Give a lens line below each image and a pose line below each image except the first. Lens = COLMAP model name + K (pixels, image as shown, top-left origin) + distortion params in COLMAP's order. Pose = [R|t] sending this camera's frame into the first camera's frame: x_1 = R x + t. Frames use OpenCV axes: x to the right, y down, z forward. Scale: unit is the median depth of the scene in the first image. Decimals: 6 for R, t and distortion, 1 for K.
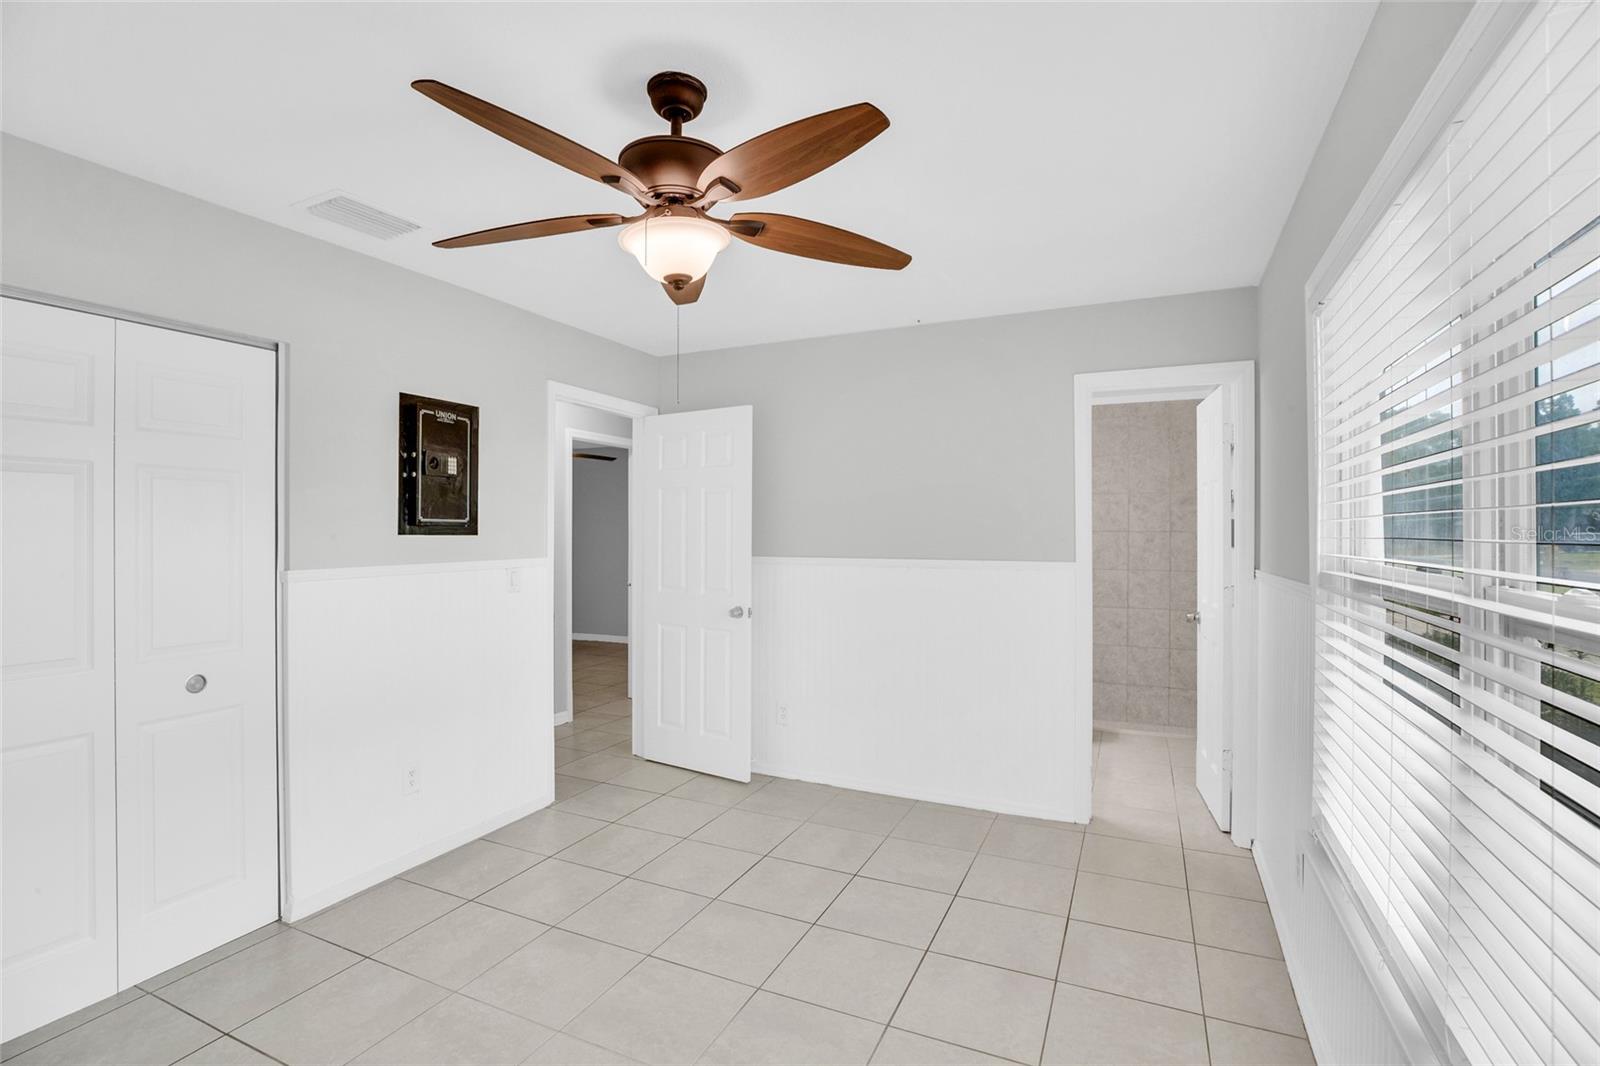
lens RADIAL K [[734.5, 0, 803.5], [0, 734.5, 532.3], [0, 0, 1]] dist [-0.044852, 0.012220]
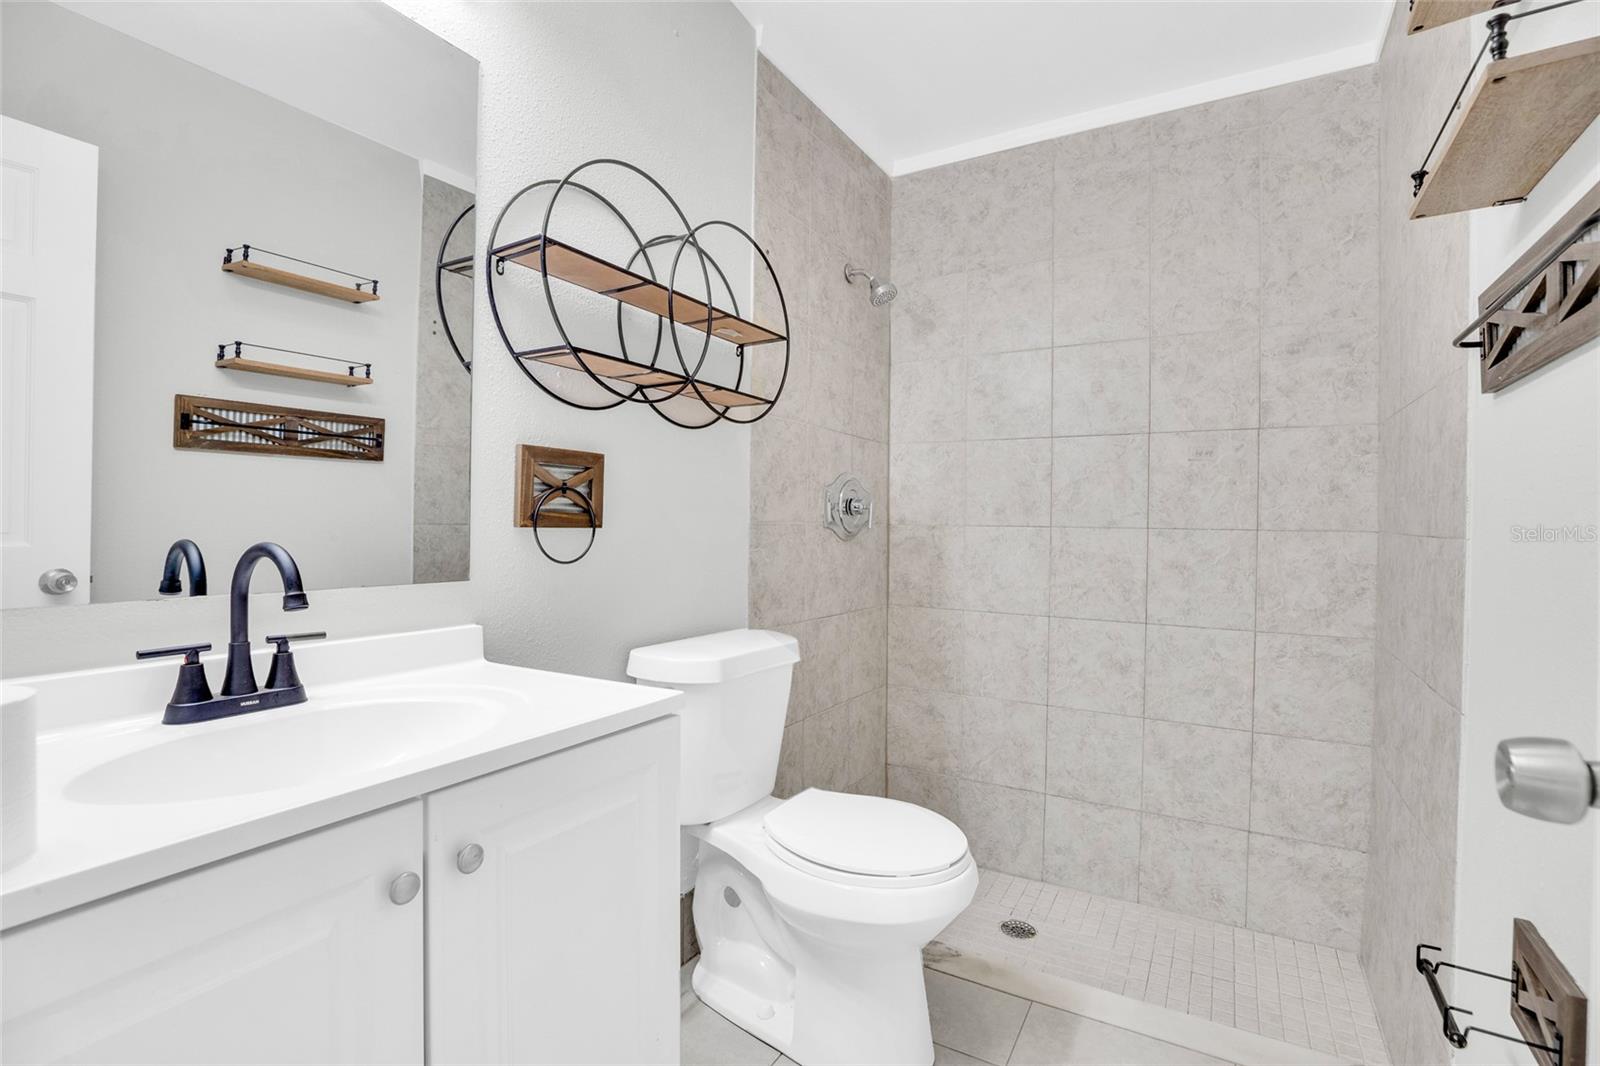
lens RADIAL K [[734.5, 0, 802.6], [0, 734.5, 529.5], [0, 0, 1]] dist [-0.044852, 0.012220]
pose [[0.994788, 0.012558, -0.101191, 0.299531], [-0.012310, 0.999919, 0.003076, 0.053693], [0.101221, -0.001814, 0.994862, 0.586787]]
